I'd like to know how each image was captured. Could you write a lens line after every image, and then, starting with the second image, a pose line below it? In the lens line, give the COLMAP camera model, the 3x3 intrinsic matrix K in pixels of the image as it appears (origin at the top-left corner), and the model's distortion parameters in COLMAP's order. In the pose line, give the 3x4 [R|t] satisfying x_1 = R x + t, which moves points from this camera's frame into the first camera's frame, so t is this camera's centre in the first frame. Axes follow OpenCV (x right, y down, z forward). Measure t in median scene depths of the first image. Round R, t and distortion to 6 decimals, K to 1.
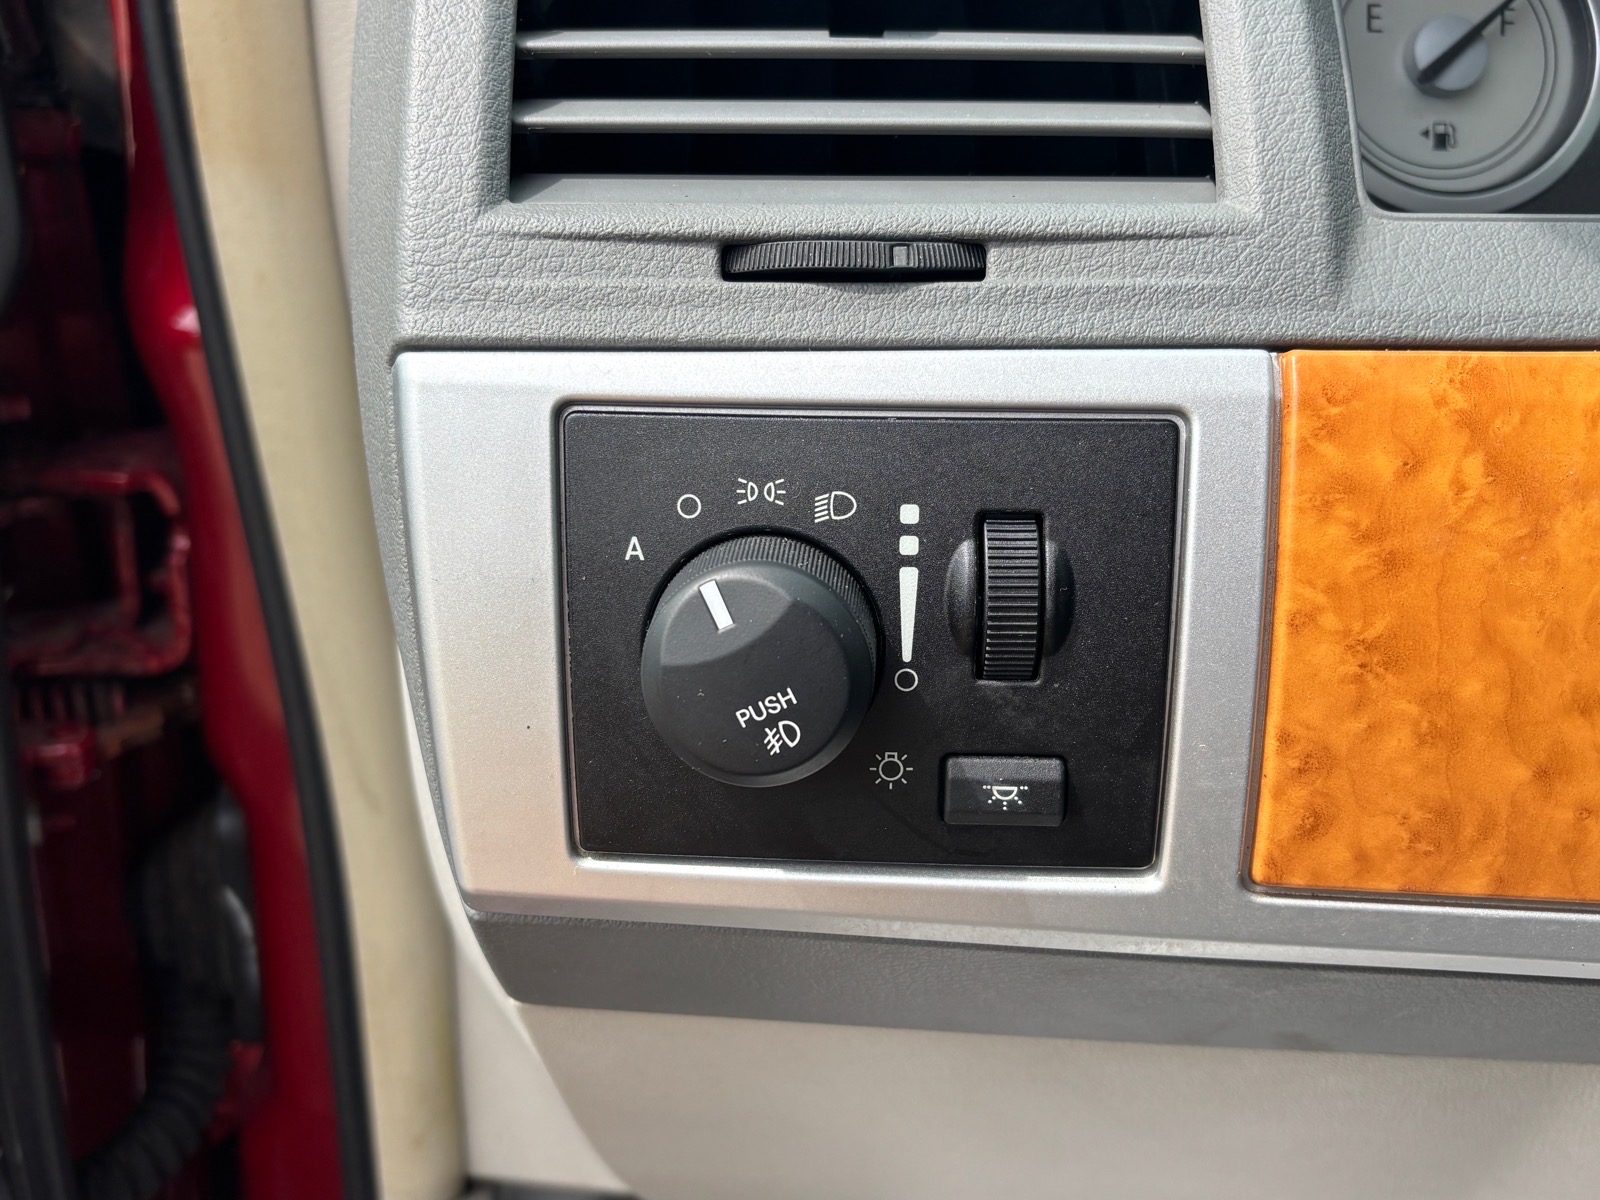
lens RADIAL K [[1579.4, 0, 798.5], [0, 1579.4, 594.9], [0, 0, 1]] dist [0.017059, 0.000000]
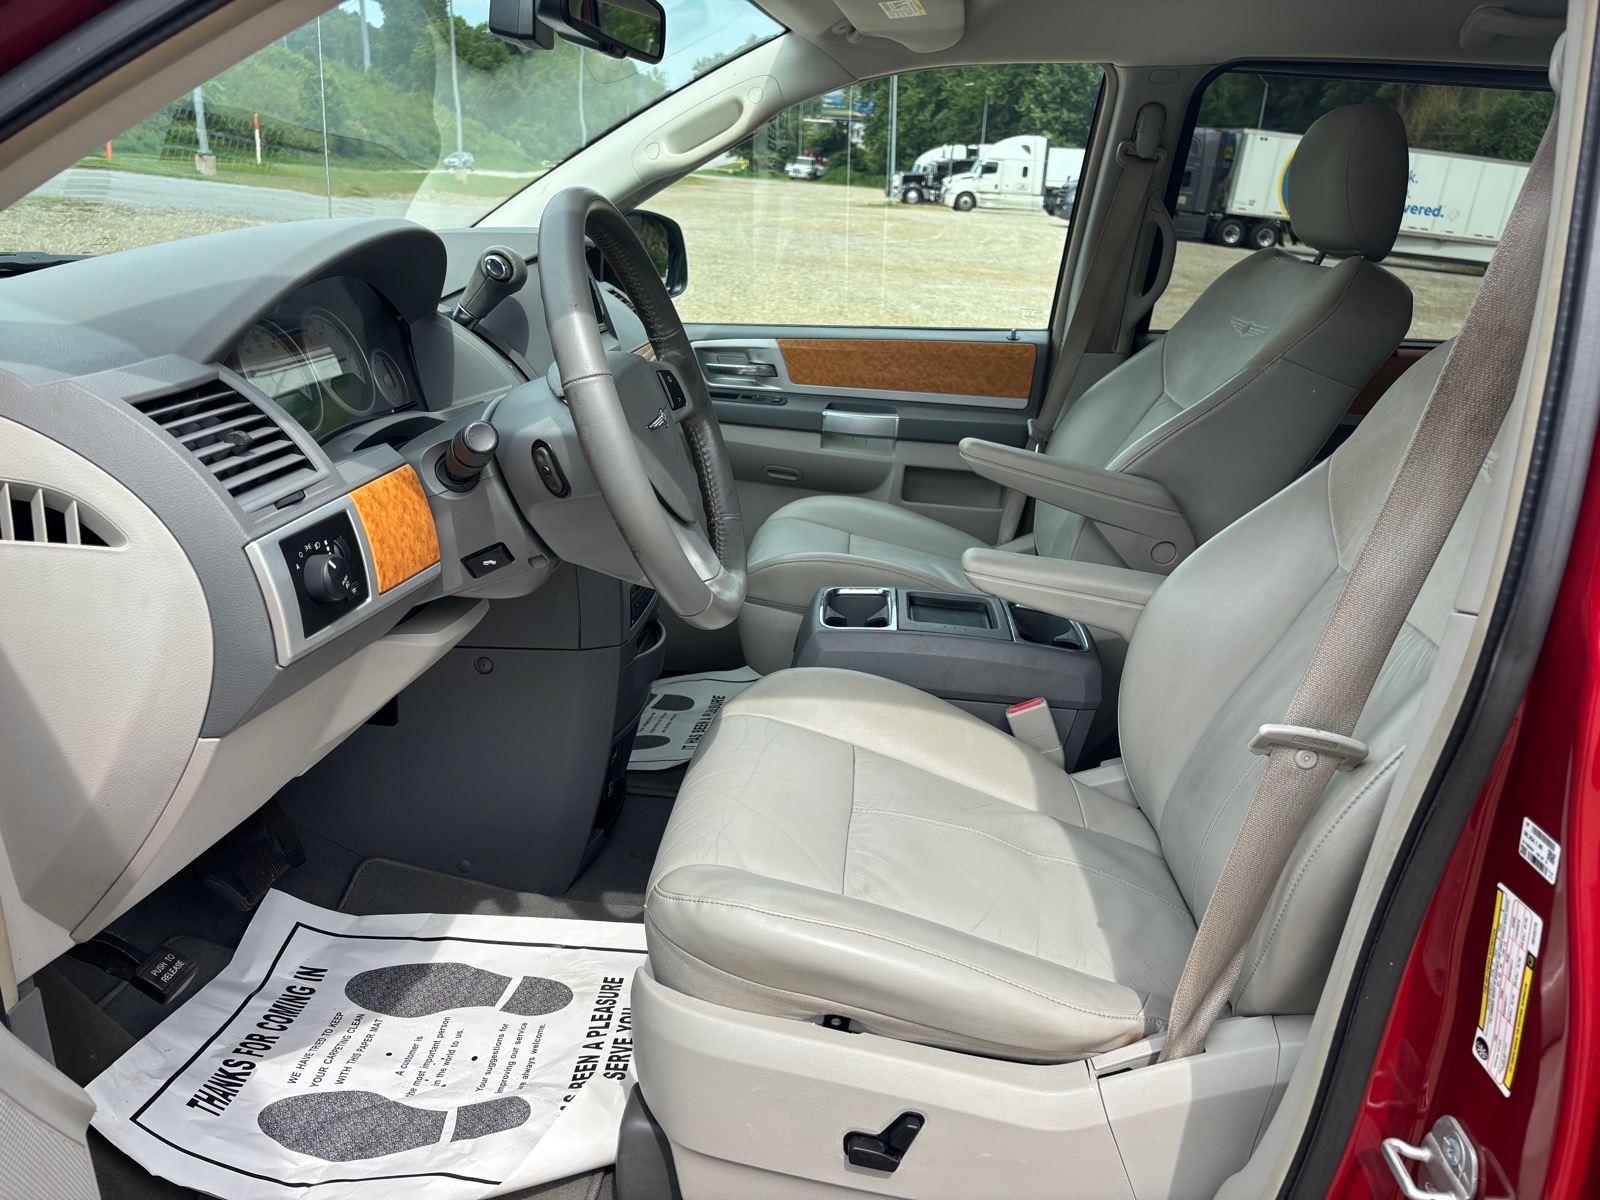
lens RADIAL K [[1225.1, 0, 783.8], [0, 1225.1, 610.6], [0, 0, 1]] dist [0.030516, -0.047182]
pose [[0.137334, -0.328213, 0.934567, -3.414850], [0.360019, 0.895519, 0.261595, -0.352472], [-0.922781, 0.300536, 0.241148, -1.201413]]
